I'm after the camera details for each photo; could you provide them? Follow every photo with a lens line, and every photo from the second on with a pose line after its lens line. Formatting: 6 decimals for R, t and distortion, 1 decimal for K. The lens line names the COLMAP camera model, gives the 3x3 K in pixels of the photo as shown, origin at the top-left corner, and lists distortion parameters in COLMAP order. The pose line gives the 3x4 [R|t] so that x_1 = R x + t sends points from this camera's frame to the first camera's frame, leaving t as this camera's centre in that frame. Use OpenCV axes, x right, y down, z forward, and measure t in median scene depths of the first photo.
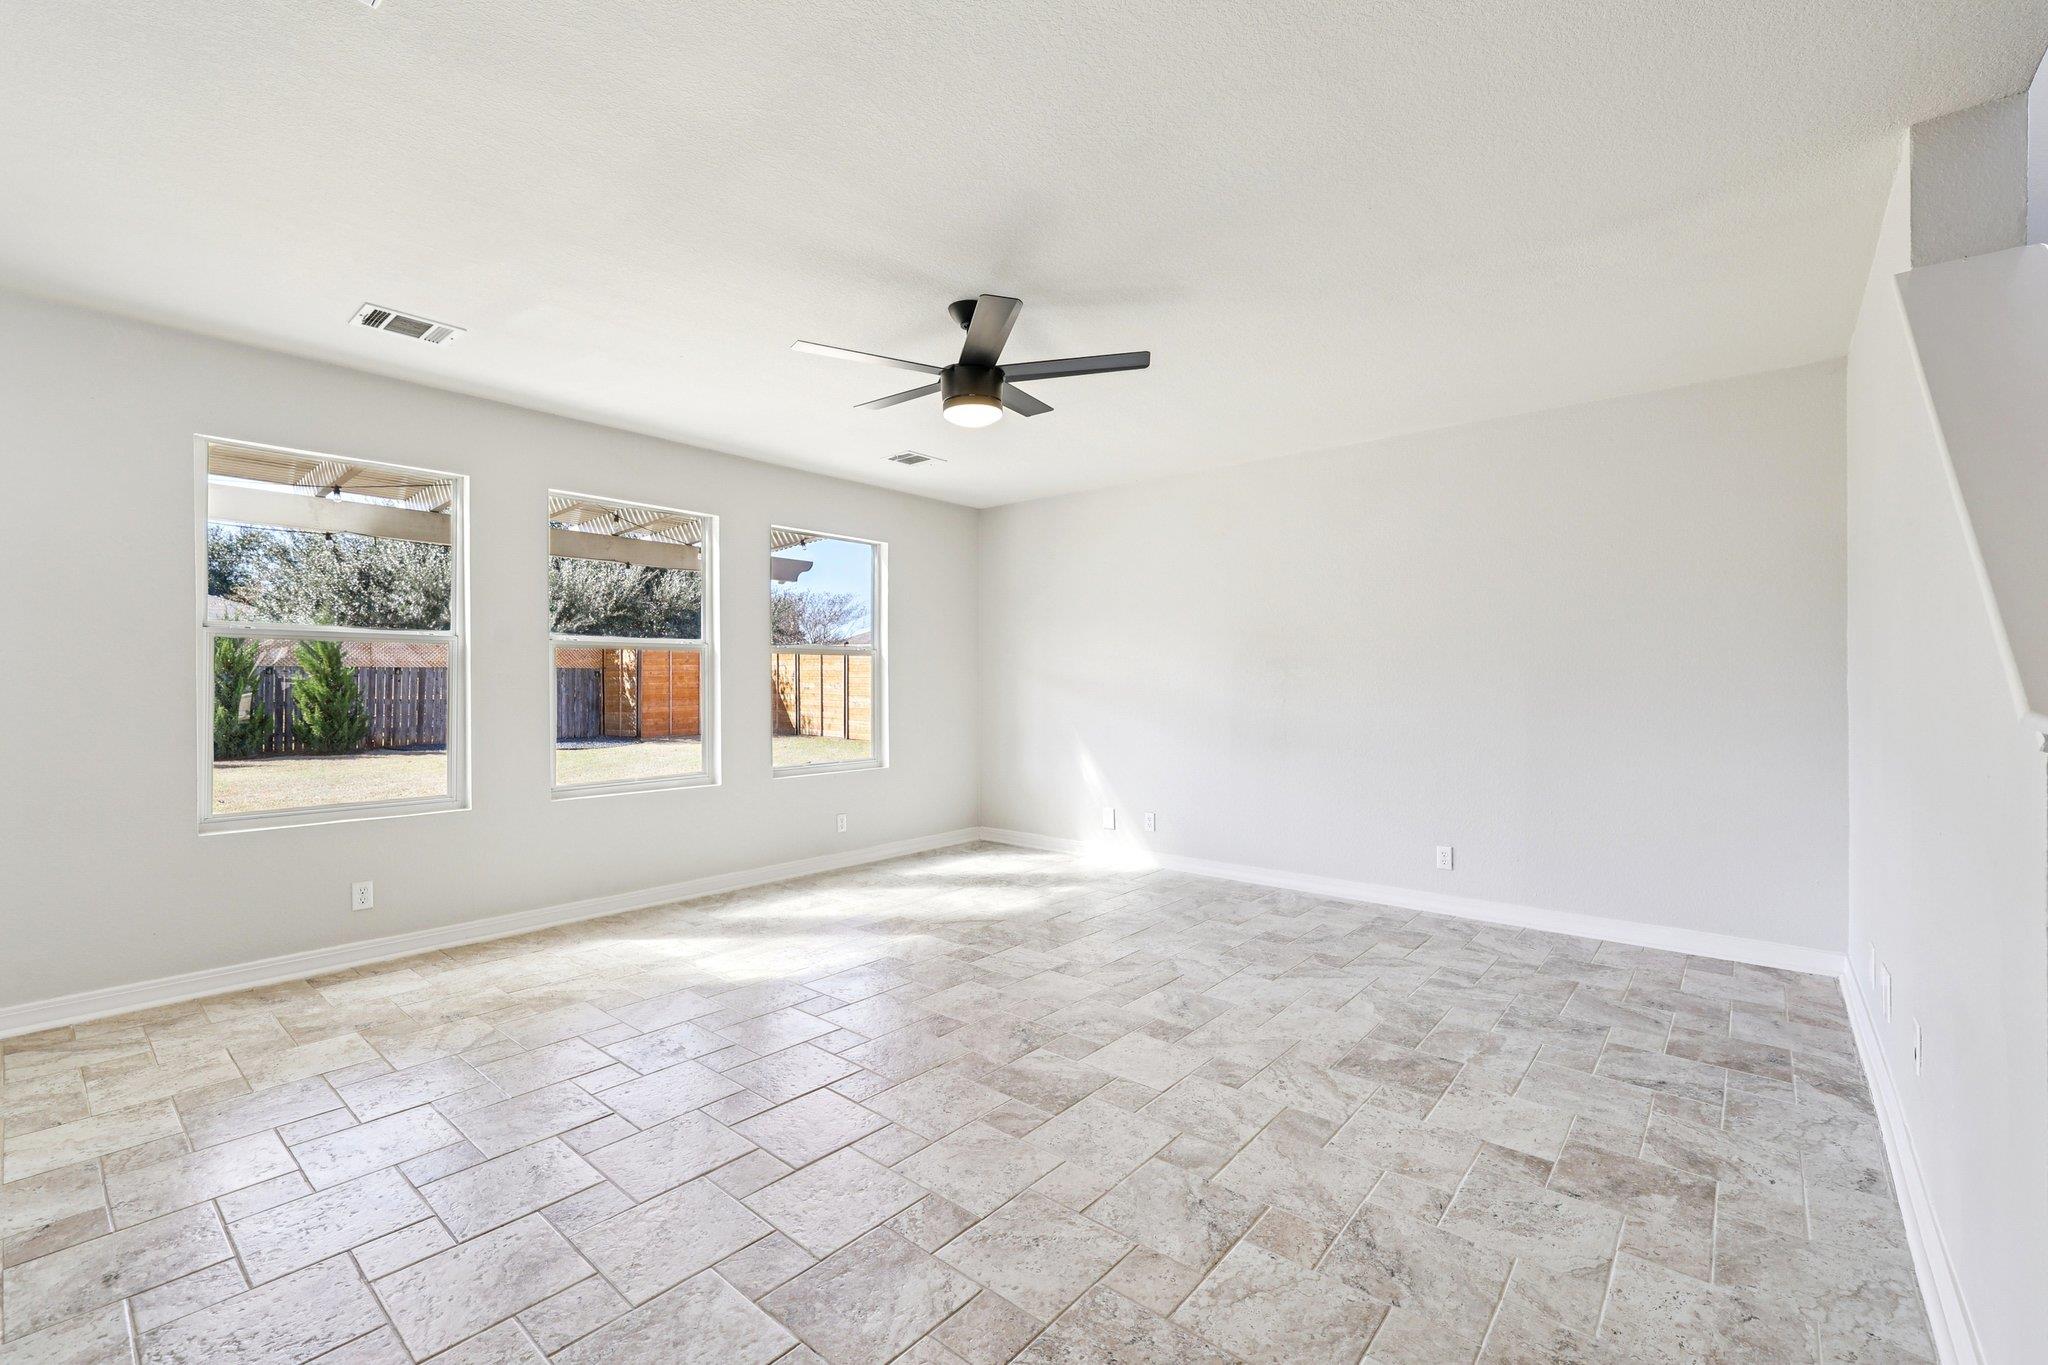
lens RADIAL K [[862.4, 0, 1030.8], [0, 862.4, 682.9], [0, 0, 1]] dist [-0.001838, 0.001288]
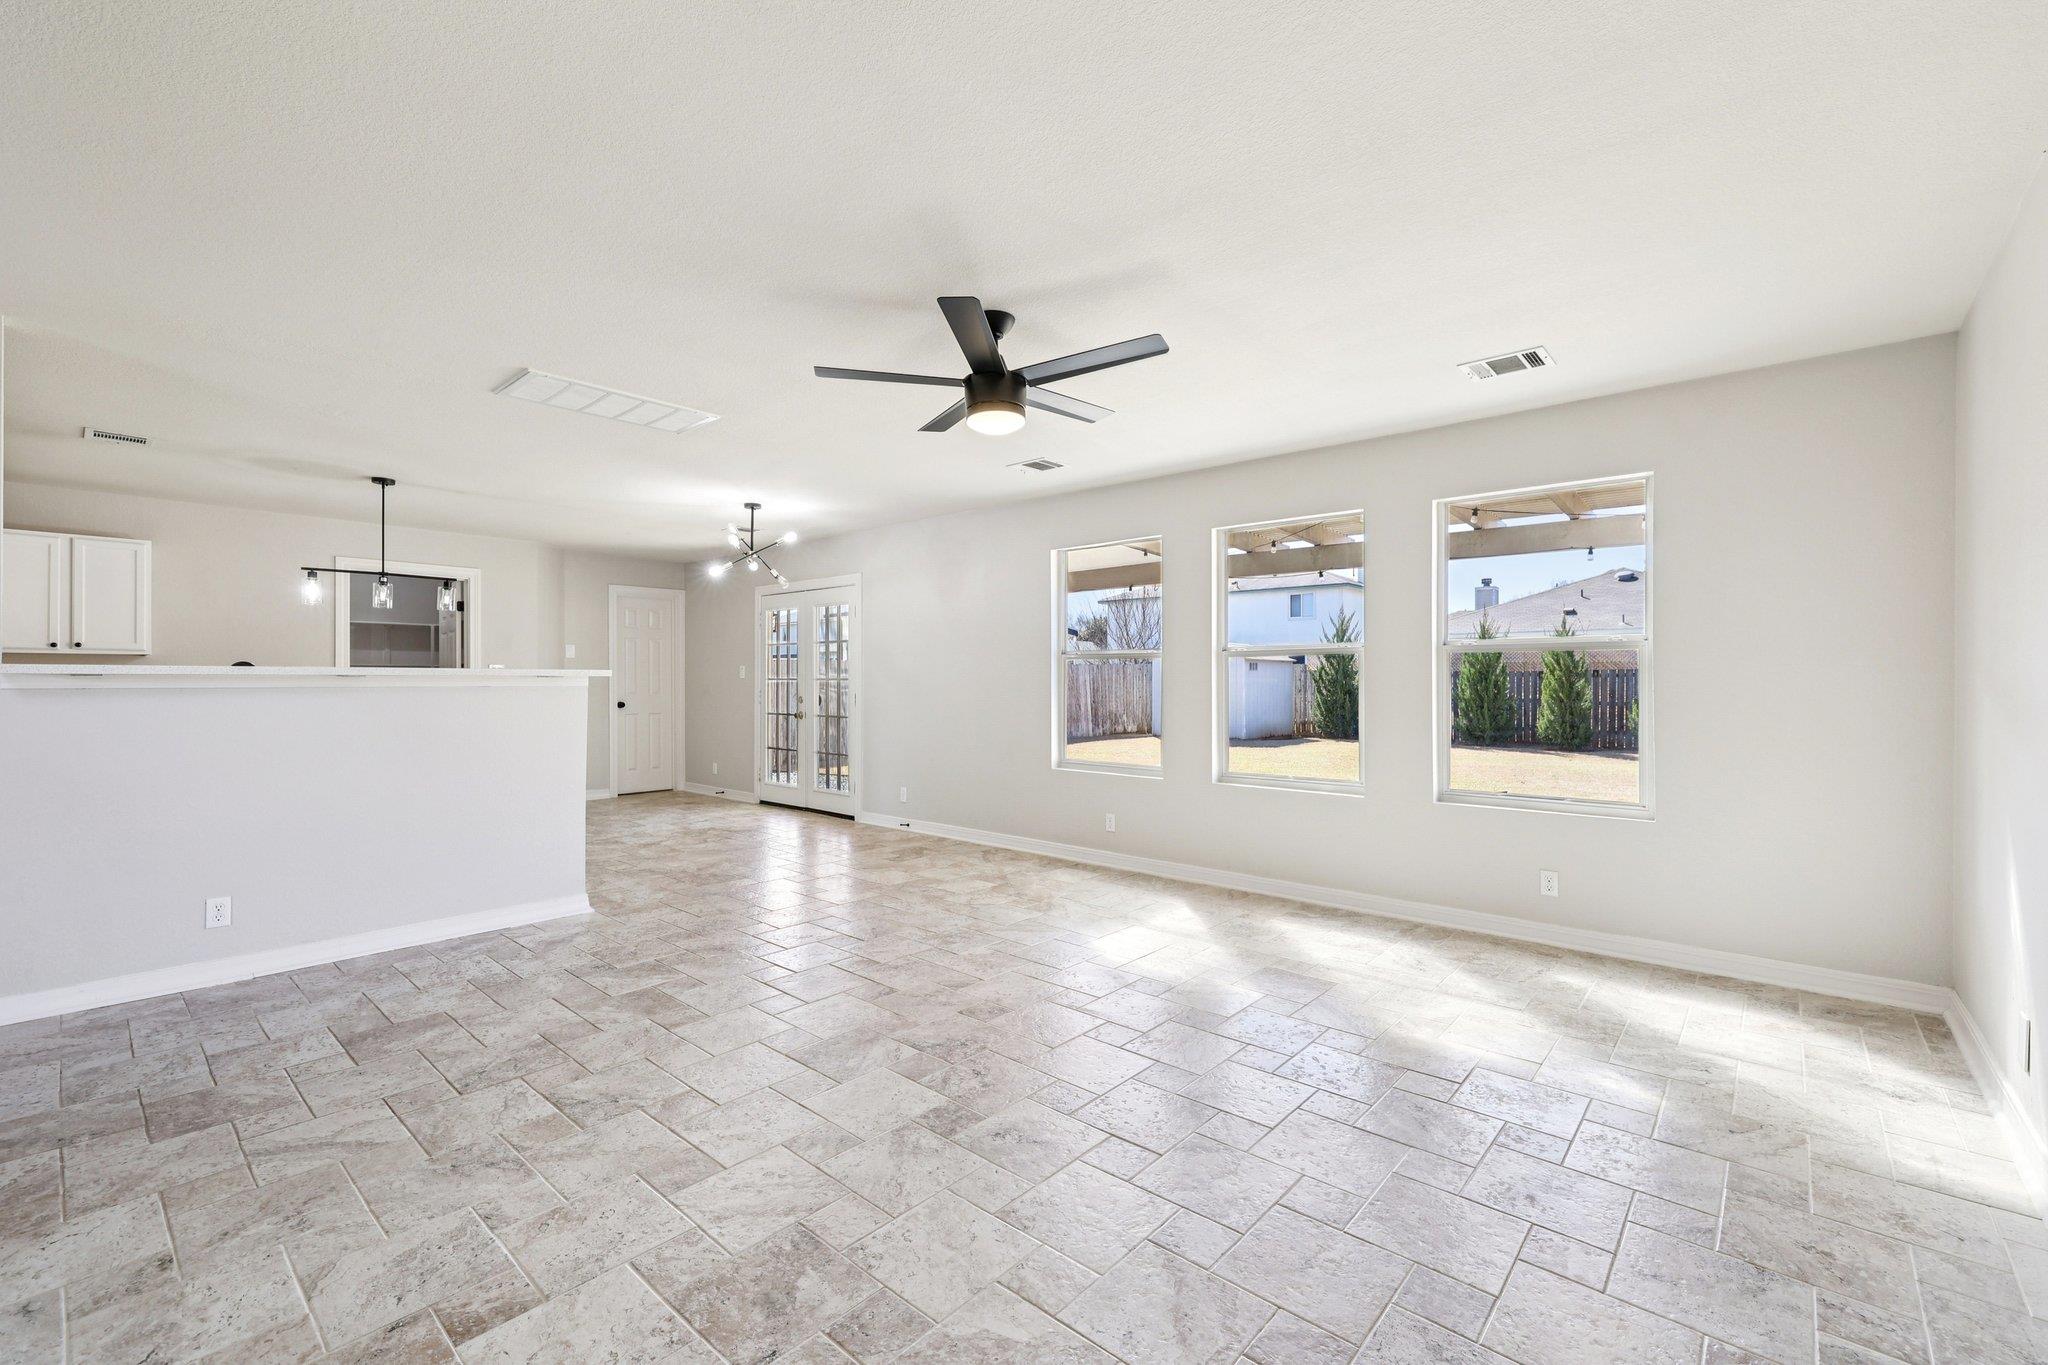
lens RADIAL K [[862.4, 0, 1025.1], [0, 862.4, 679.5], [0, 0, 1]] dist [-0.001838, 0.001288]
pose [[-0.026992, -0.002907, -0.999631, 1.007552], [-0.001989, 0.999994, -0.002855, -0.008635], [0.999634, 0.001911, -0.026997, 1.139105]]
